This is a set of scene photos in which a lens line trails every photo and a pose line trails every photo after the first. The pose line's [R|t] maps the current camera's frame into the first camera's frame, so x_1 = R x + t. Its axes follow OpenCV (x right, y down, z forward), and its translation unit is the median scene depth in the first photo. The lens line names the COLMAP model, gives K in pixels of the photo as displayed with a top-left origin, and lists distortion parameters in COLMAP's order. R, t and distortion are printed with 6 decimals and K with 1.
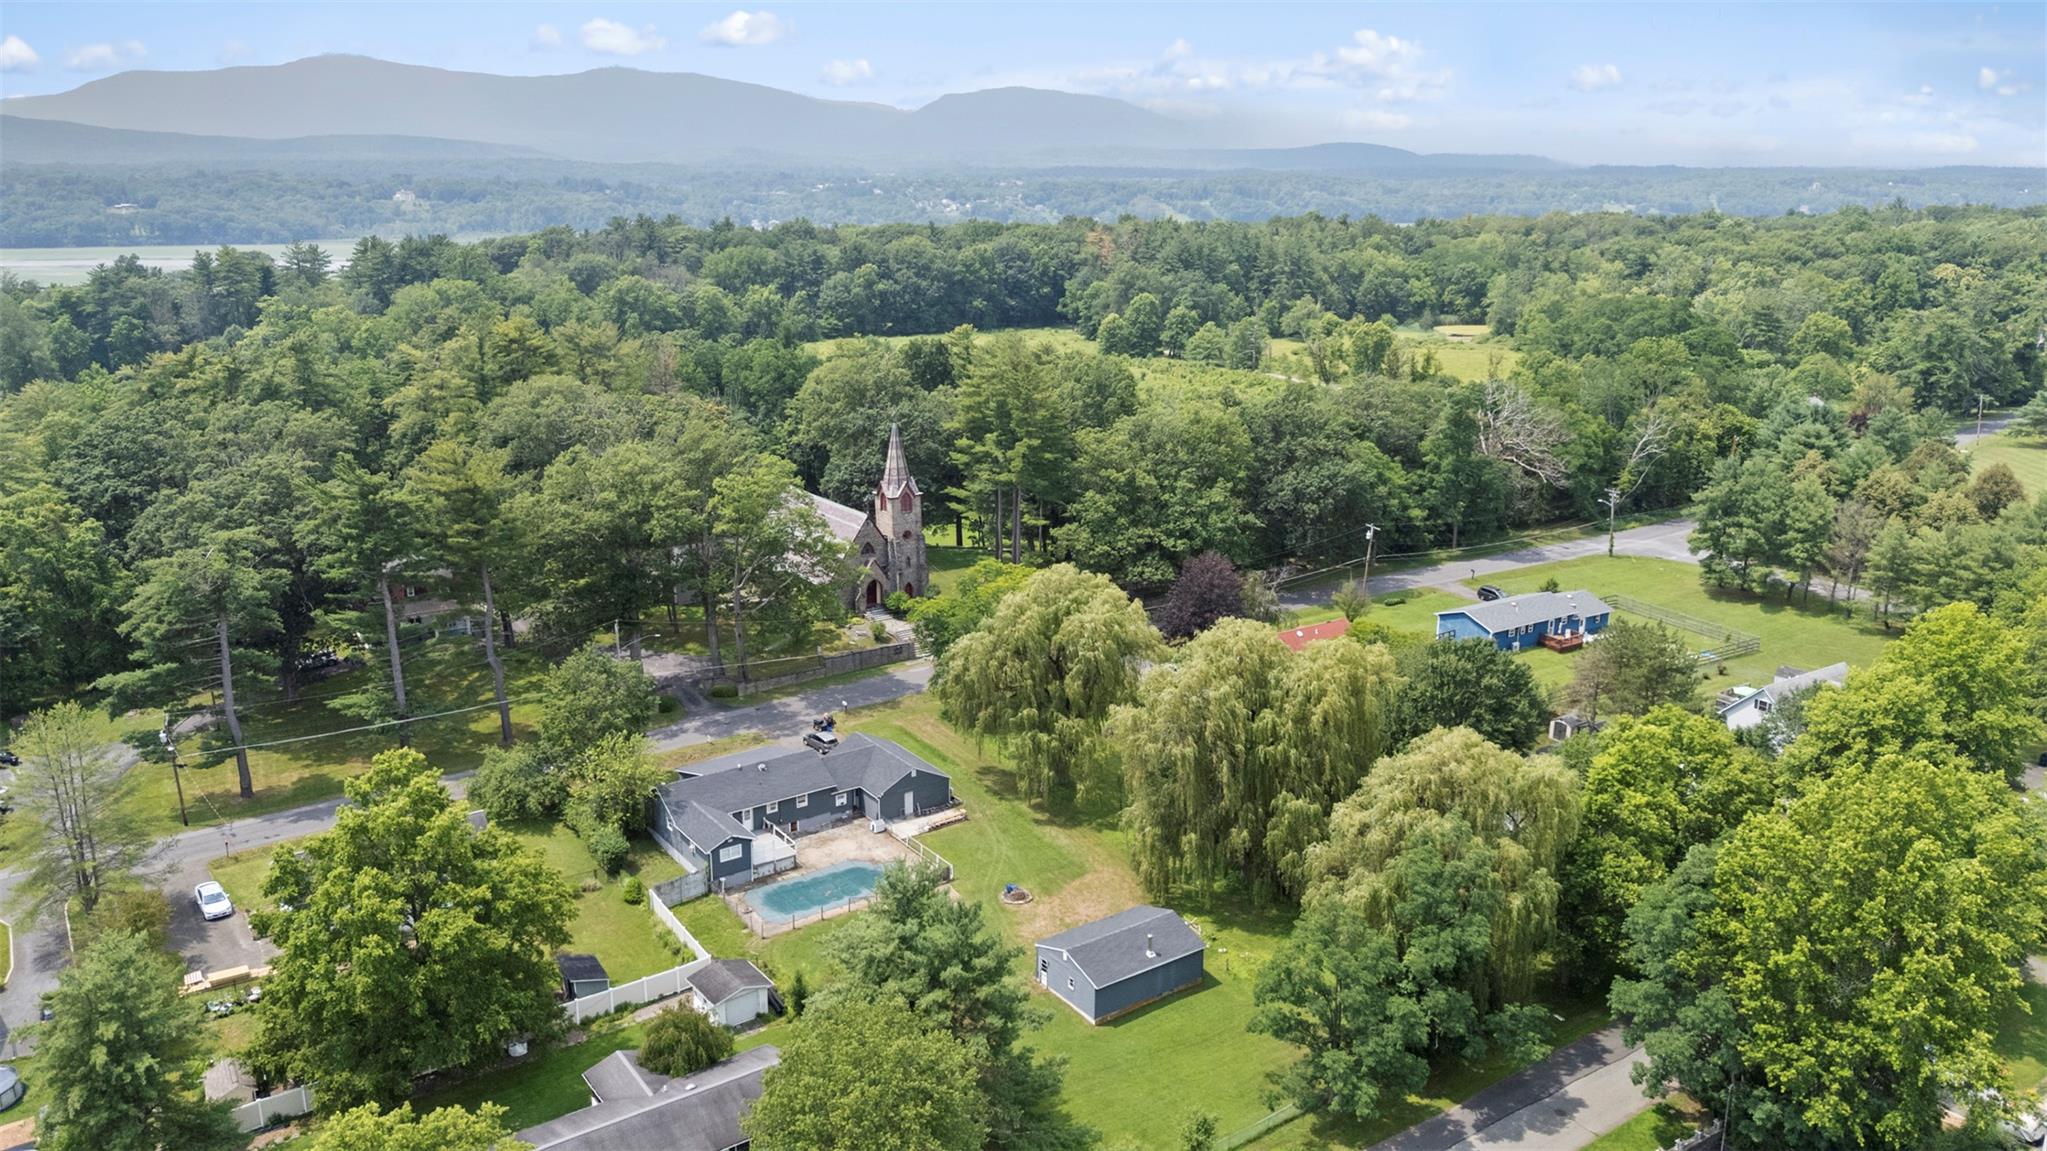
lens RADIAL K [[1565.2, 0, 1021.6], [0, 1565.2, 575.9], [0, 0, 1]] dist [0.044210, -0.006111]
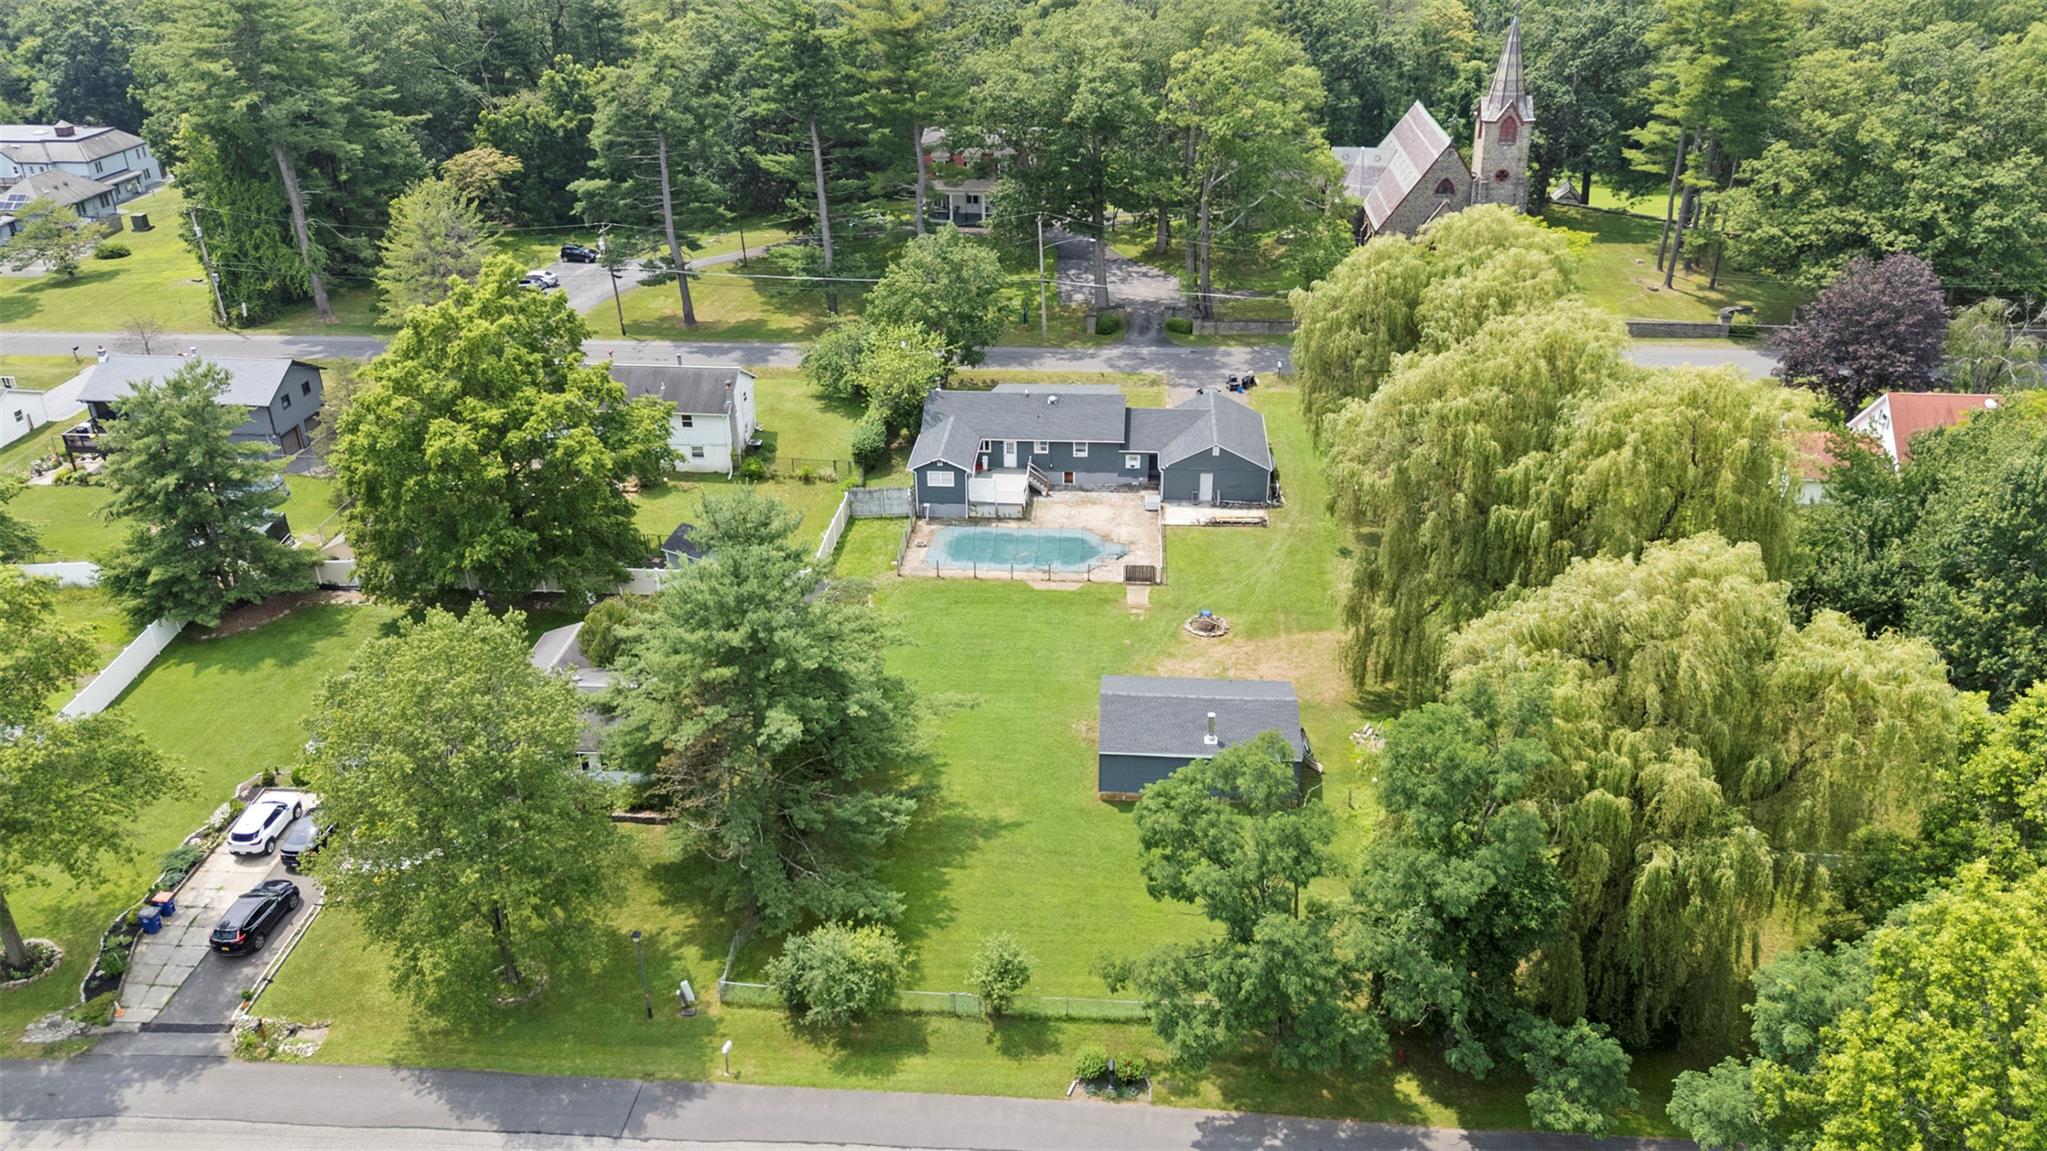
lens RADIAL K [[1565.2, 0, 1024.2], [0, 1565.2, 573.5], [0, 0, 1]] dist [0.044210, -0.006111]
pose [[0.752951, 0.277479, -0.596716, 0.341316], [-0.157166, 0.956342, 0.246393, 0.007984], [0.639033, -0.091738, 0.763689, 0.342748]]
